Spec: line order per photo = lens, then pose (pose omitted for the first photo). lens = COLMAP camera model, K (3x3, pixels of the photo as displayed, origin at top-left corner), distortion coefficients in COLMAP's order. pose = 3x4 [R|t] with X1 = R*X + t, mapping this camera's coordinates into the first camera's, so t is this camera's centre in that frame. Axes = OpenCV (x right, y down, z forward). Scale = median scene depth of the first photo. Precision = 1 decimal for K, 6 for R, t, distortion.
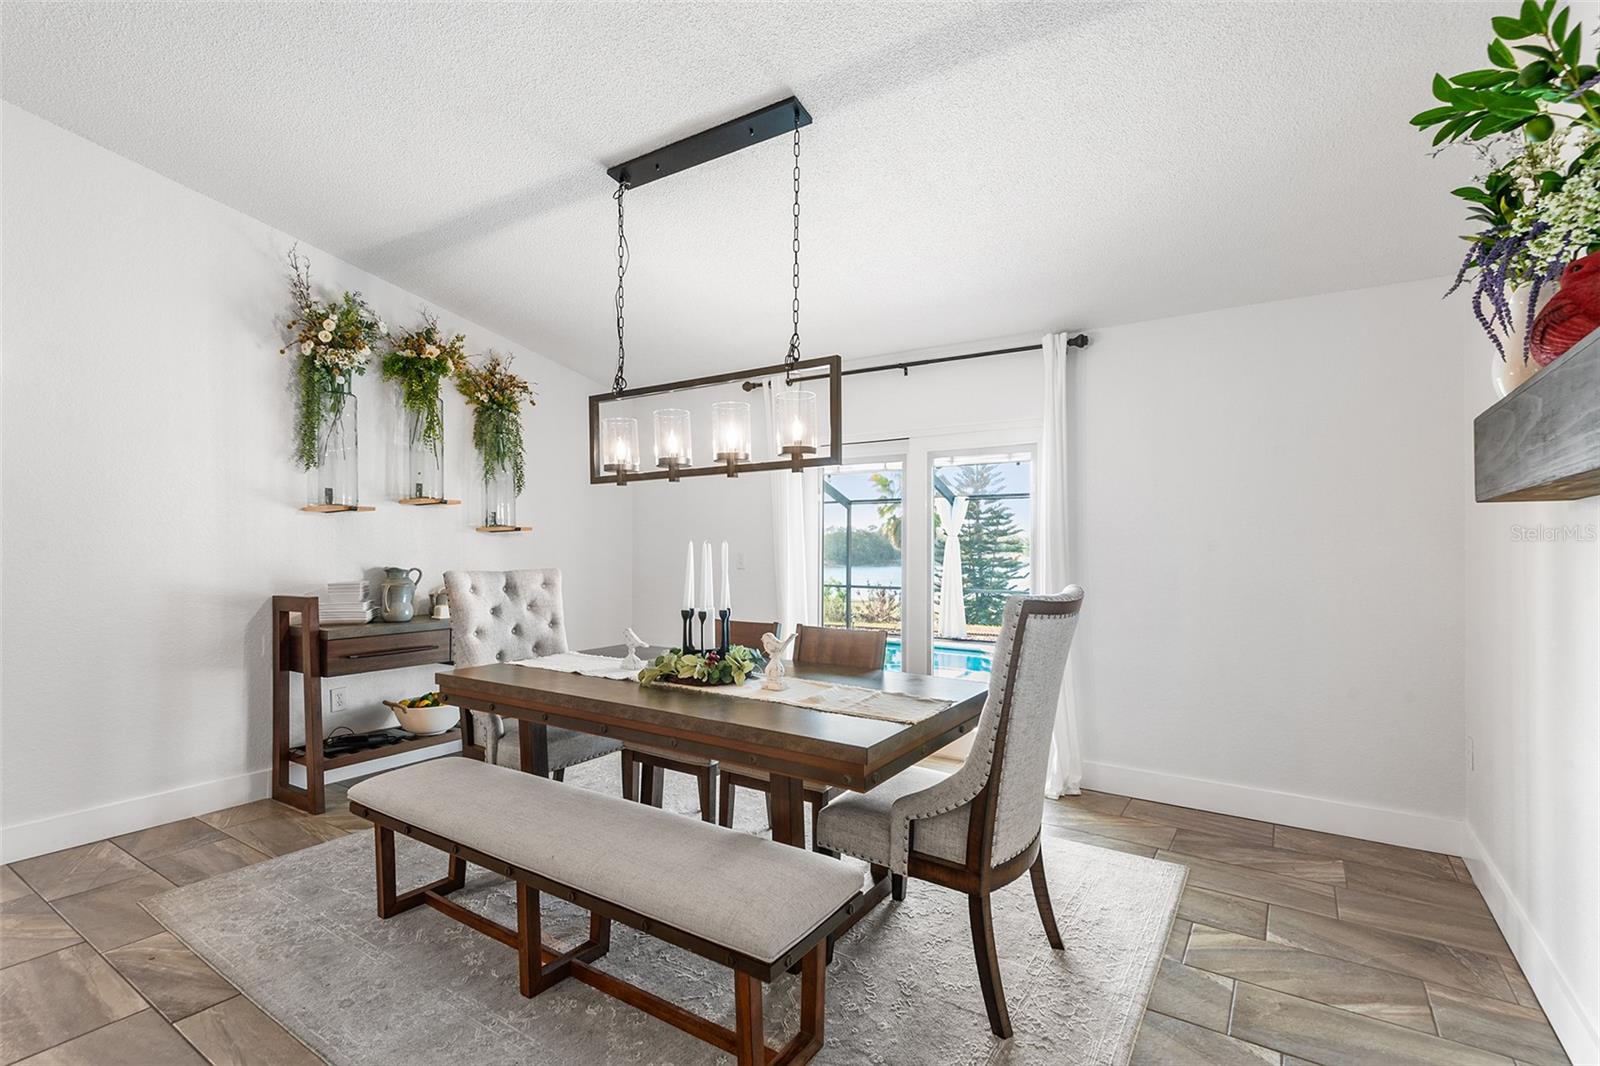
lens RADIAL K [[729.4, 0, 798.6], [0, 729.4, 542.9], [0, 0, 1]] dist [0.020073, -0.013500]
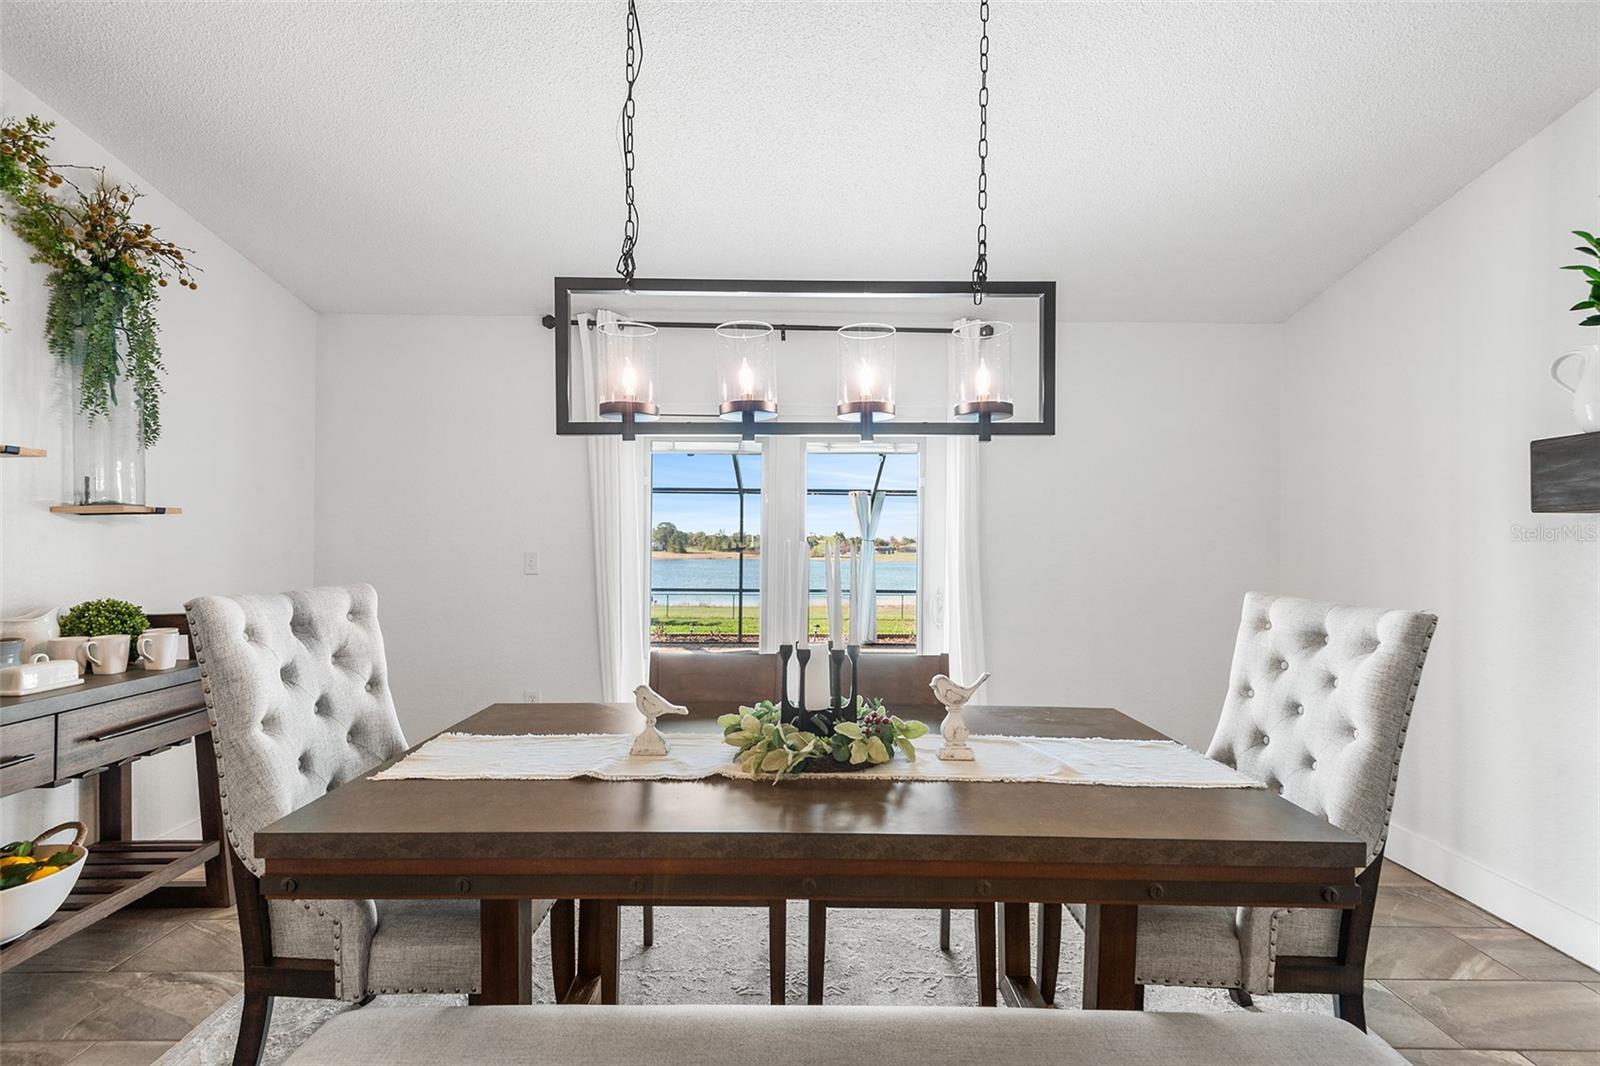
lens RADIAL K [[729.4, 0, 798.6], [0, 729.4, 542.9], [0, 0, 1]] dist [0.020073, -0.013500]
pose [[0.833133, 0.005134, 0.553049, -0.375601], [-0.007665, 0.999968, 0.002264, 0.000031], [-0.553020, -0.006125, 0.833146, 0.365905]]
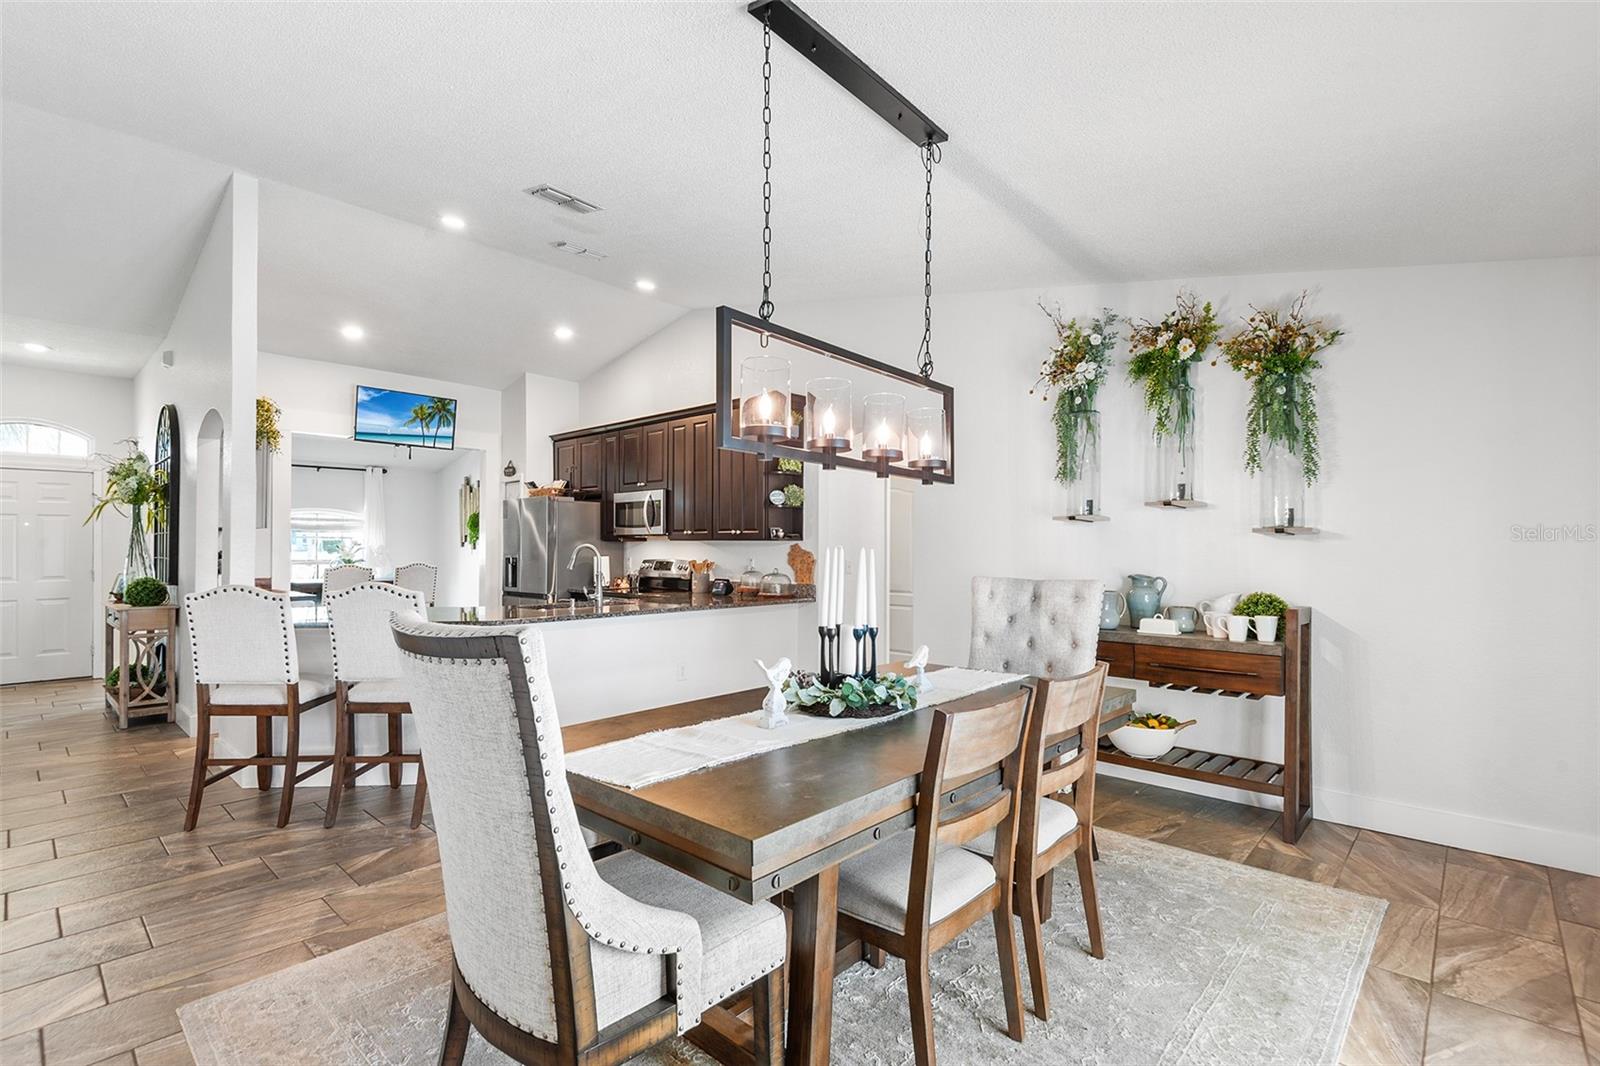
lens RADIAL K [[729.4, 0, 798.6], [0, 729.4, 542.9], [0, 0, 1]] dist [0.020073, -0.013500]
pose [[-0.168659, -0.011593, -0.985606, 0.554653], [0.002079, 0.999924, -0.012117, 0.002641], [0.985672, -0.004092, -0.168622, 0.831123]]
